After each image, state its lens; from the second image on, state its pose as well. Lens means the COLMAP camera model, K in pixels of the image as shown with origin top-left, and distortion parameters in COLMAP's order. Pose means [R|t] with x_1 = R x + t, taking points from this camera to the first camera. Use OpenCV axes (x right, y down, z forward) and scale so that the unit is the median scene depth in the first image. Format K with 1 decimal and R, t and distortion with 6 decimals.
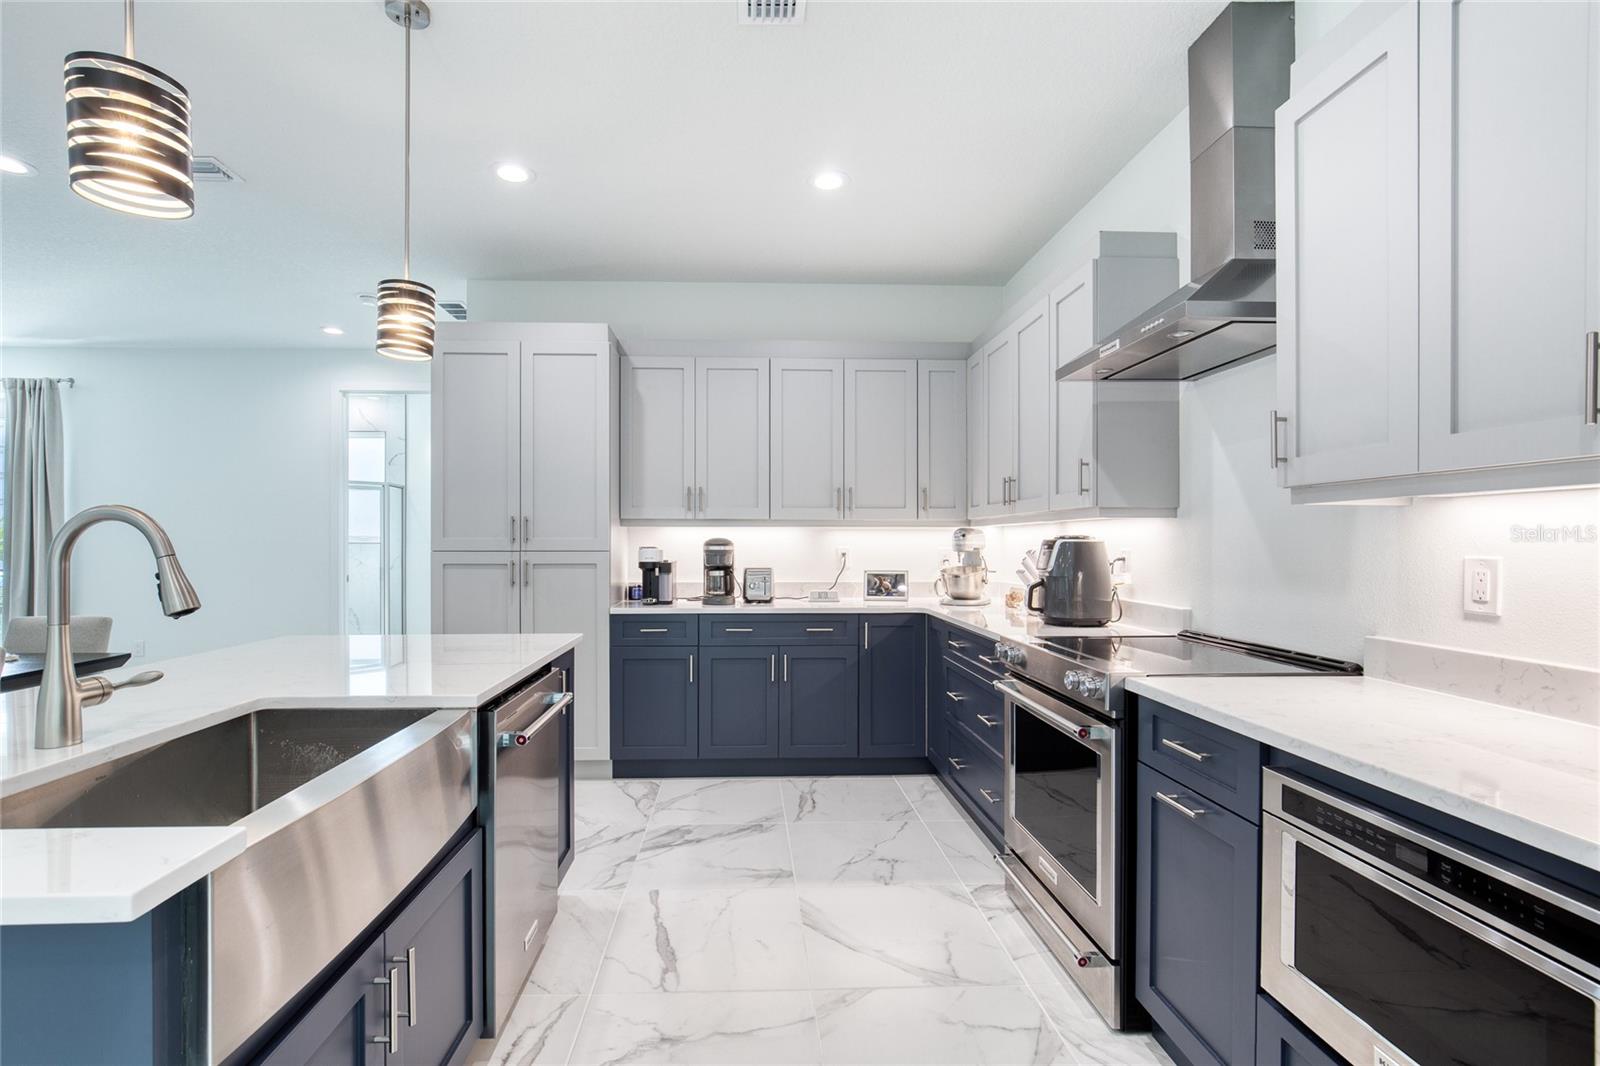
lens RADIAL K [[740.8, 0, 766.3], [0, 740.8, 532.6], [0, 0, 1]] dist [-0.023158, 0.006729]
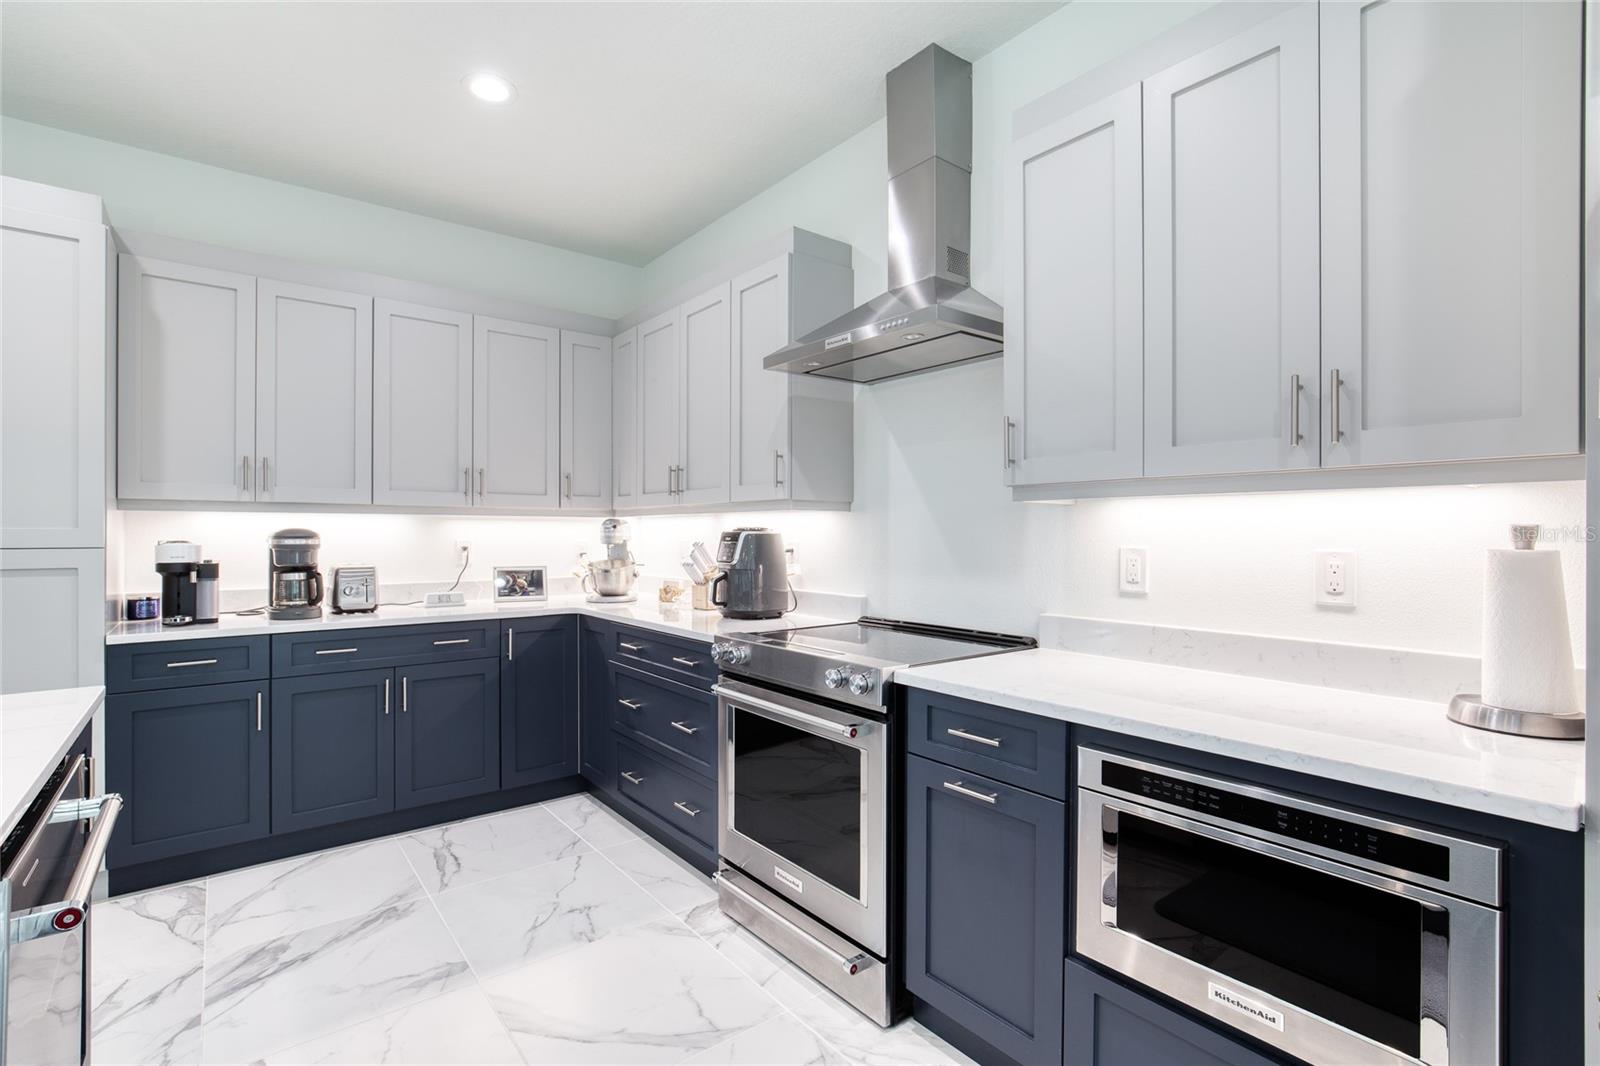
lens RADIAL K [[740.8, 0, 800.8], [0, 740.8, 525.2], [0, 0, 1]] dist [-0.023158, 0.006729]
pose [[0.808014, 0.006307, 0.589130, -0.125146], [-0.008028, 0.999968, 0.000305, 0.000133], [-0.589109, -0.004976, 0.808038, 0.162649]]
